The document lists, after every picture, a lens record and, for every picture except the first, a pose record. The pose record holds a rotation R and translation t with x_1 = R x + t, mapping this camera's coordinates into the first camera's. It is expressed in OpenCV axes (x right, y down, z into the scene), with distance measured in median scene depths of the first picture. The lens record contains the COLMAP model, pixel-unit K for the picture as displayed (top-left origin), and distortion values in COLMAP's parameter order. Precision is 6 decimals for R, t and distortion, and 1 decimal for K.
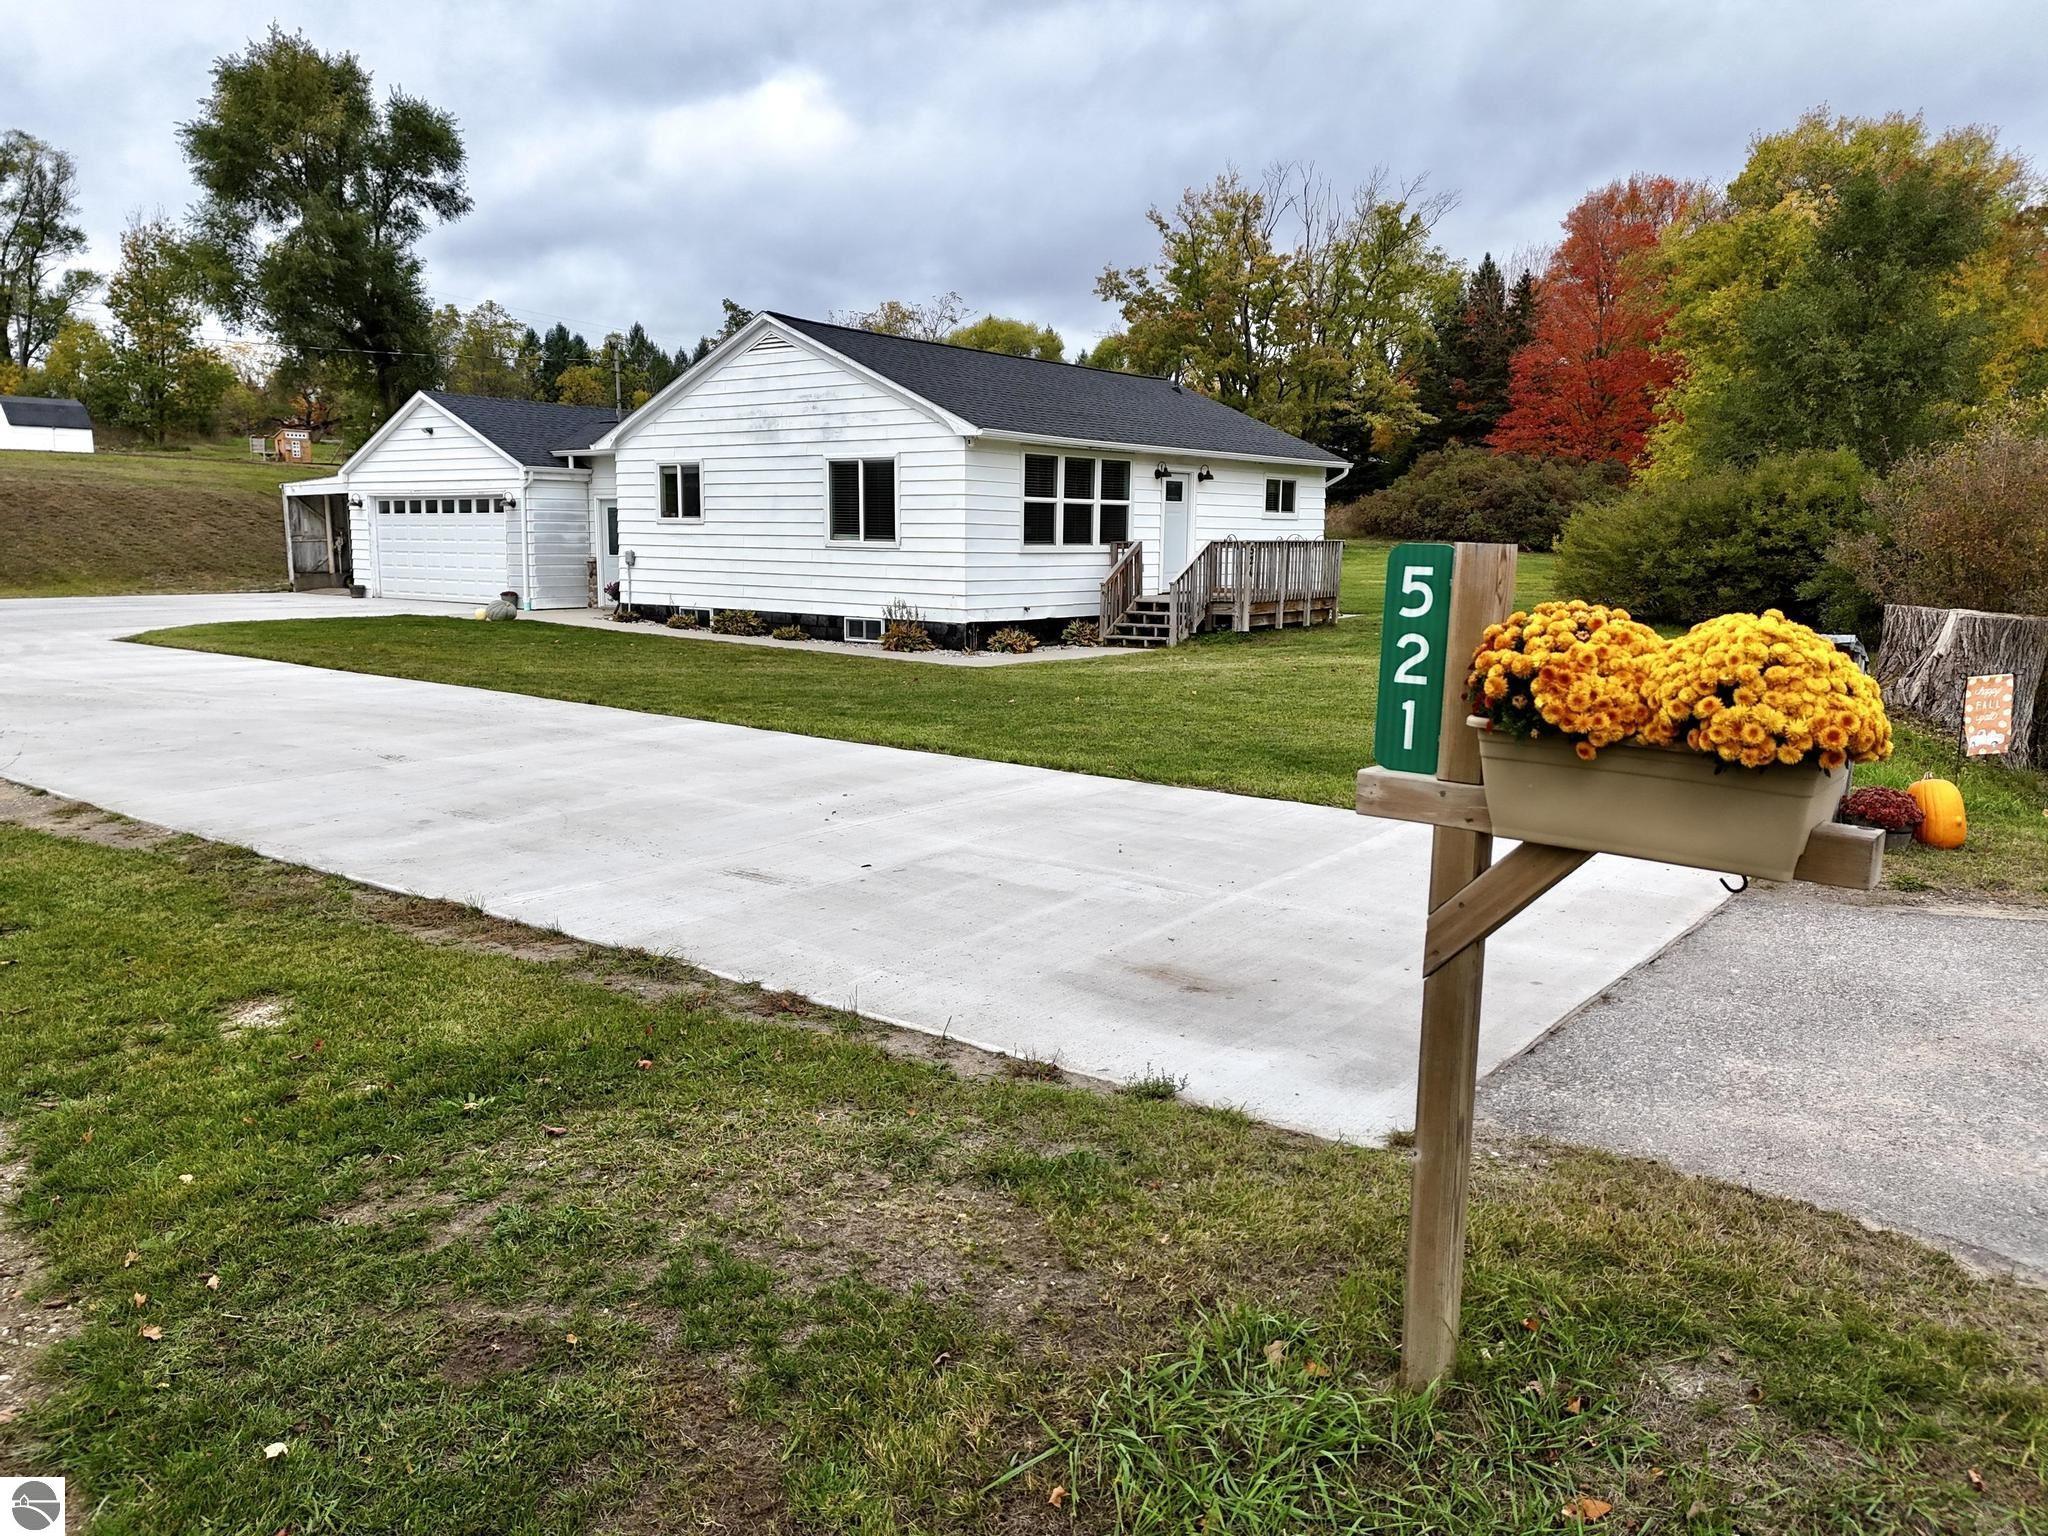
lens RADIAL K [[1457.6, 0, 1022.8], [0, 1457.6, 788.6], [0, 0, 1]] dist [0.066948, -0.011538]
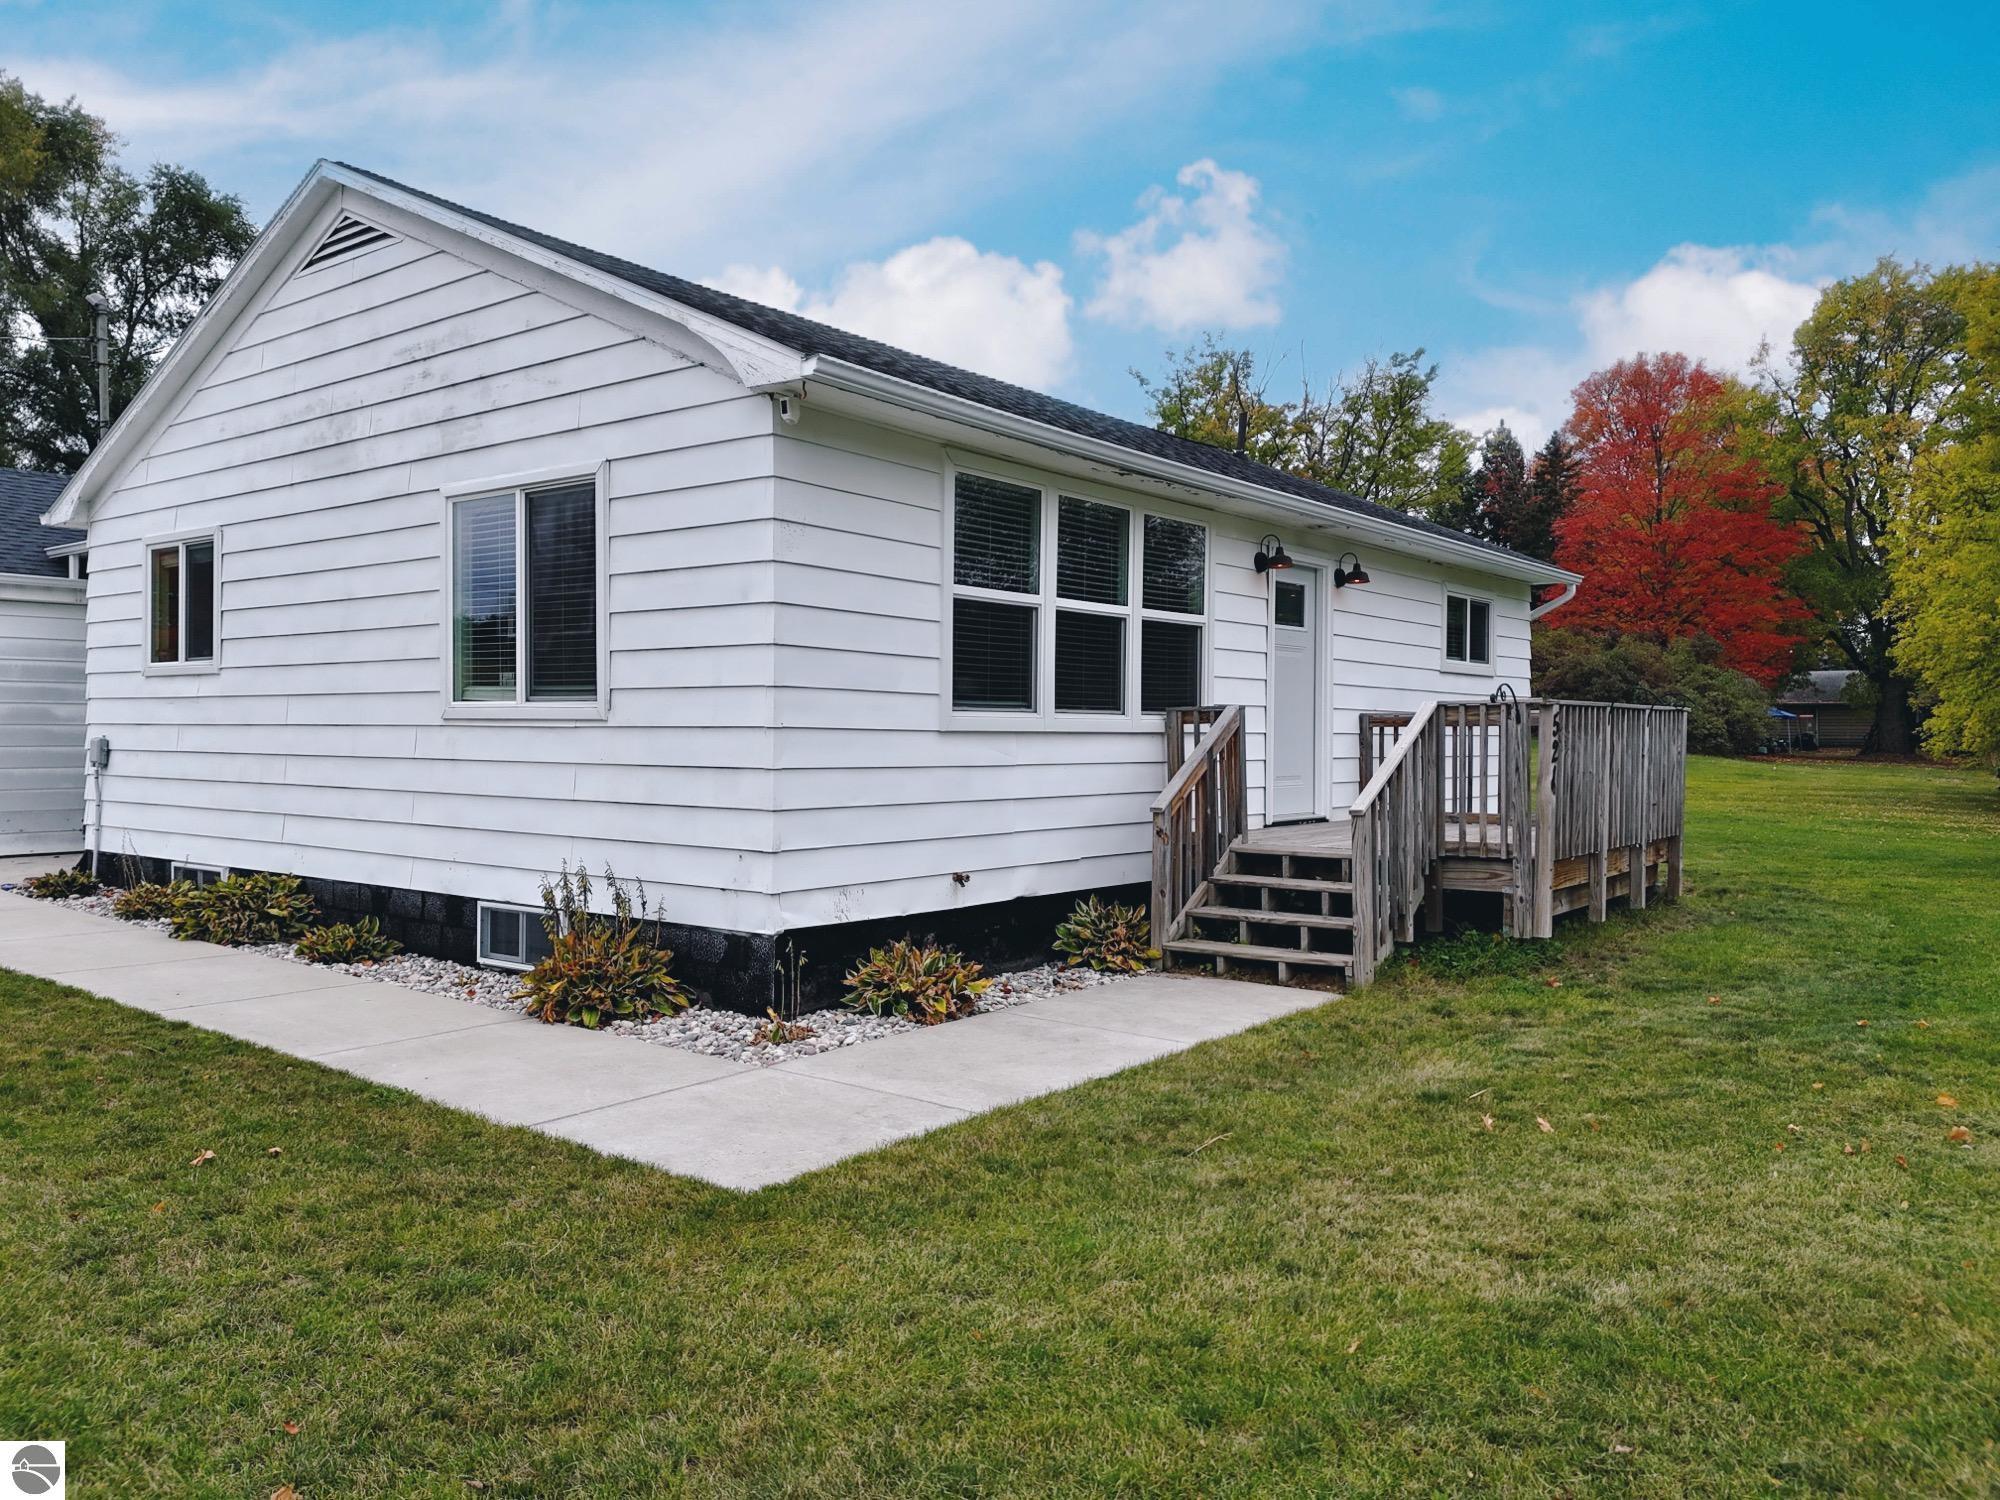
lens RADIAL K [[1482.0, 0, 993.4], [0, 1482.0, 759.4], [0, 0, 1]] dist [0.000007, 0.000728]
pose [[0.999990, -0.002975, 0.003421, 0.009308], [0.003461, 0.988326, -0.152313, -0.091932], [-0.002928, 0.152323, 0.988326, 0.596614]]
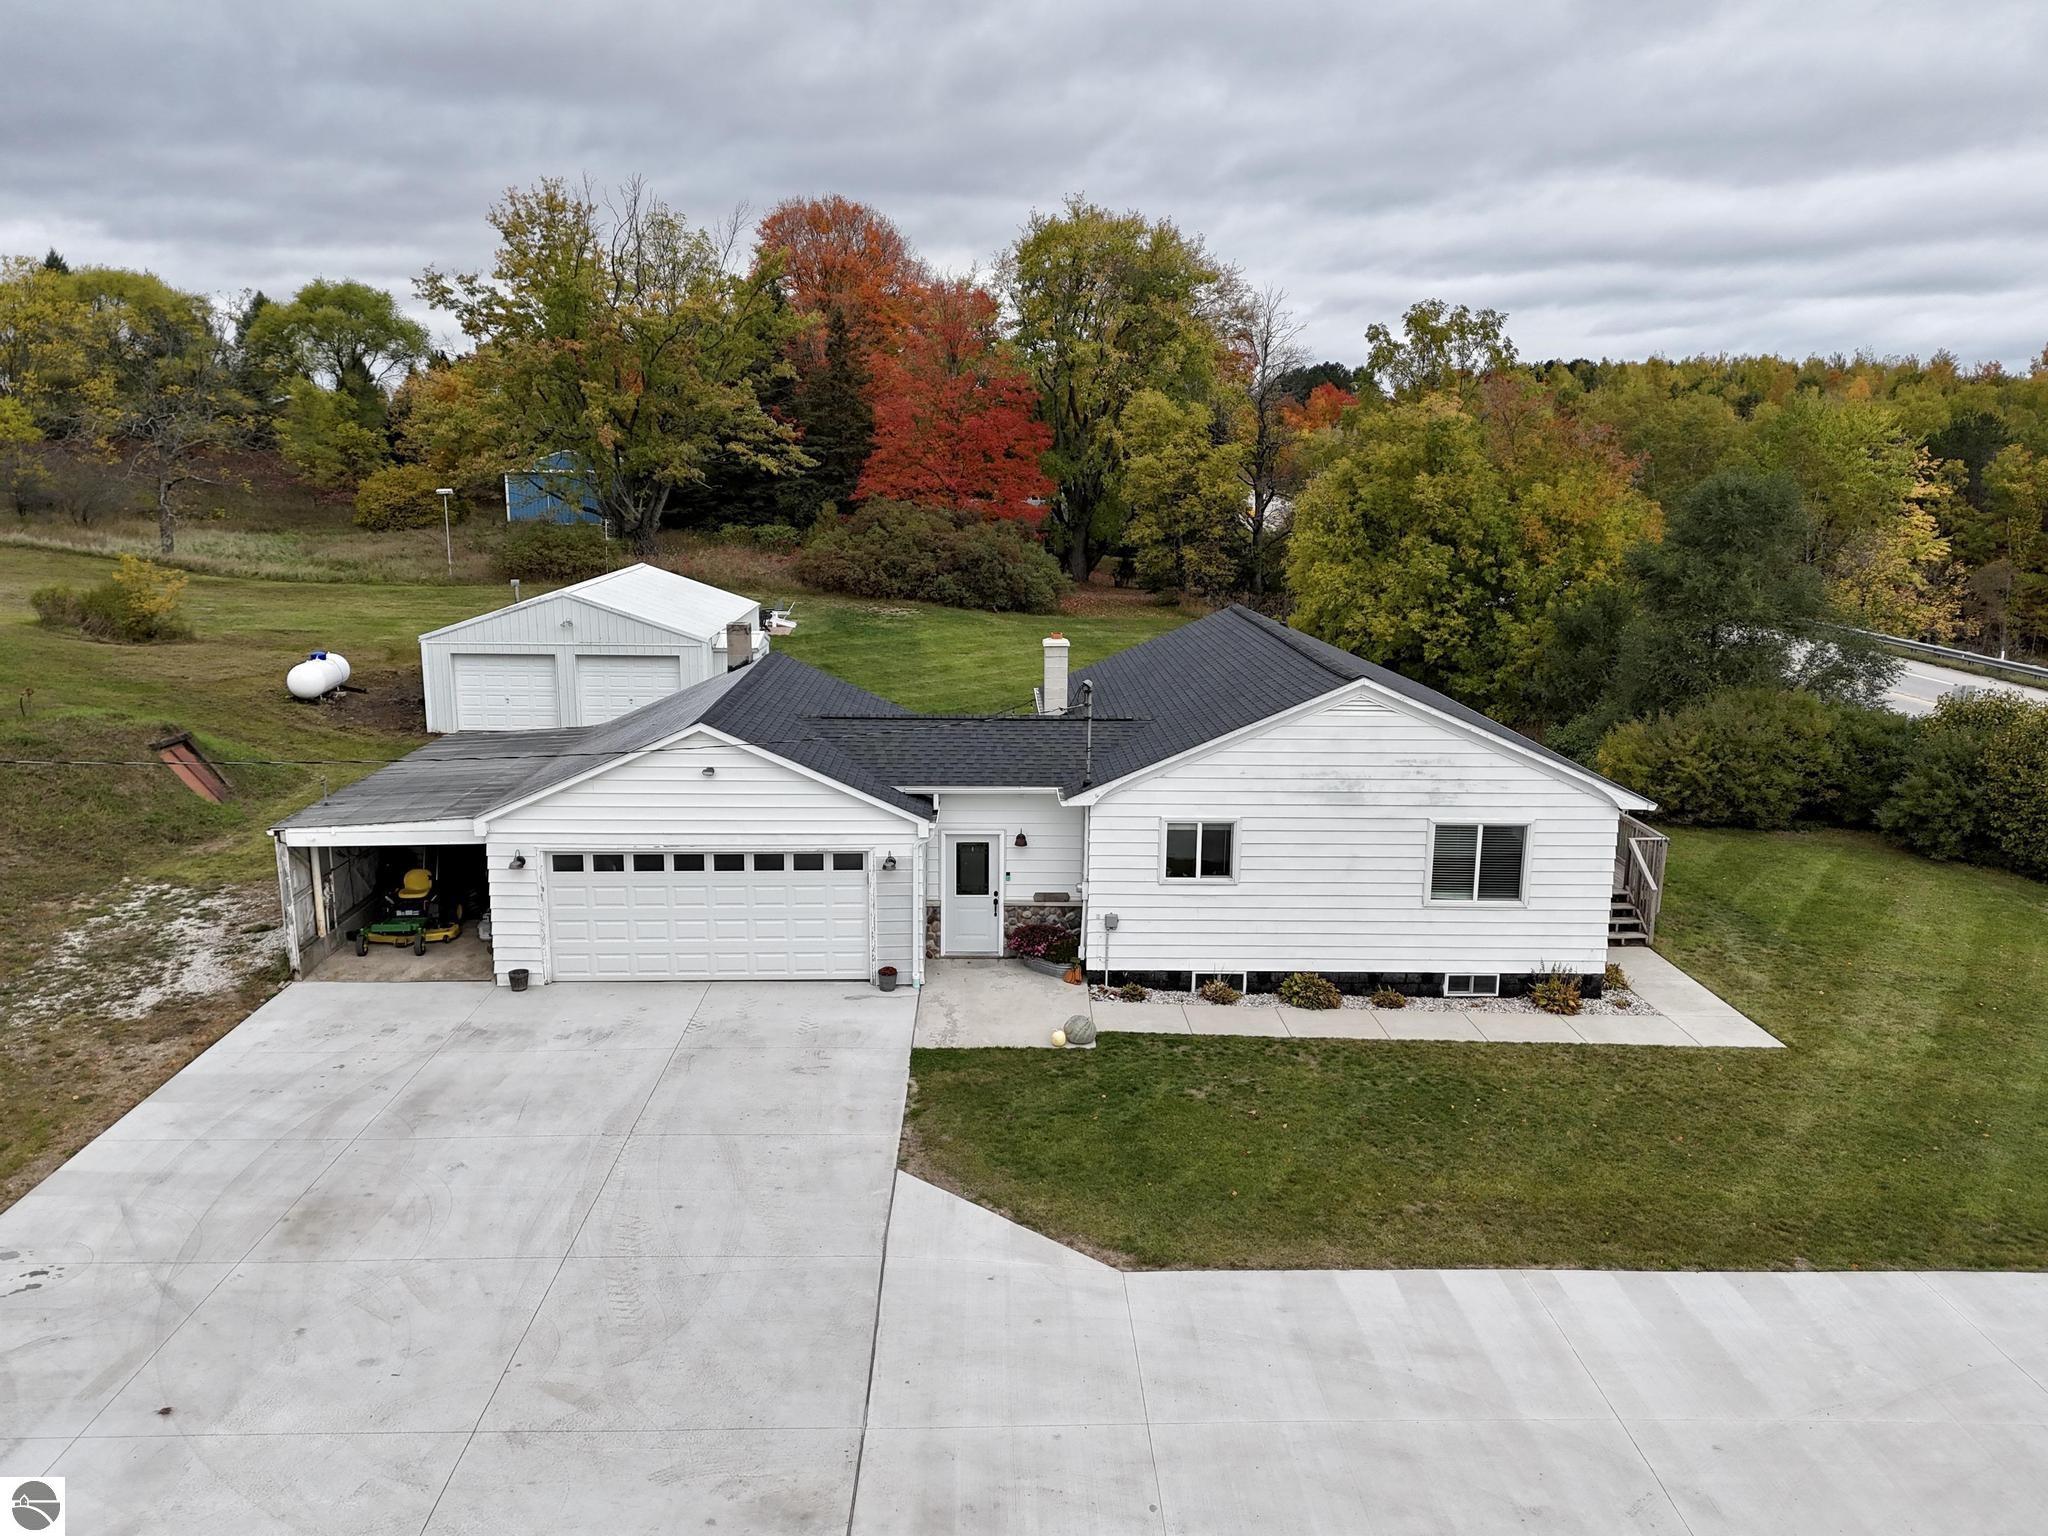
lens RADIAL K [[1457.6, 0, 1015.2], [0, 1457.6, 825.0], [0, 0, 1]] dist [0.066948, -0.011538]
pose [[0.779189, -0.153619, 0.607673, -0.916452], [0.106976, 0.987869, 0.112562, -0.350671], [-0.617593, -0.022701, 0.786170, 0.382666]]
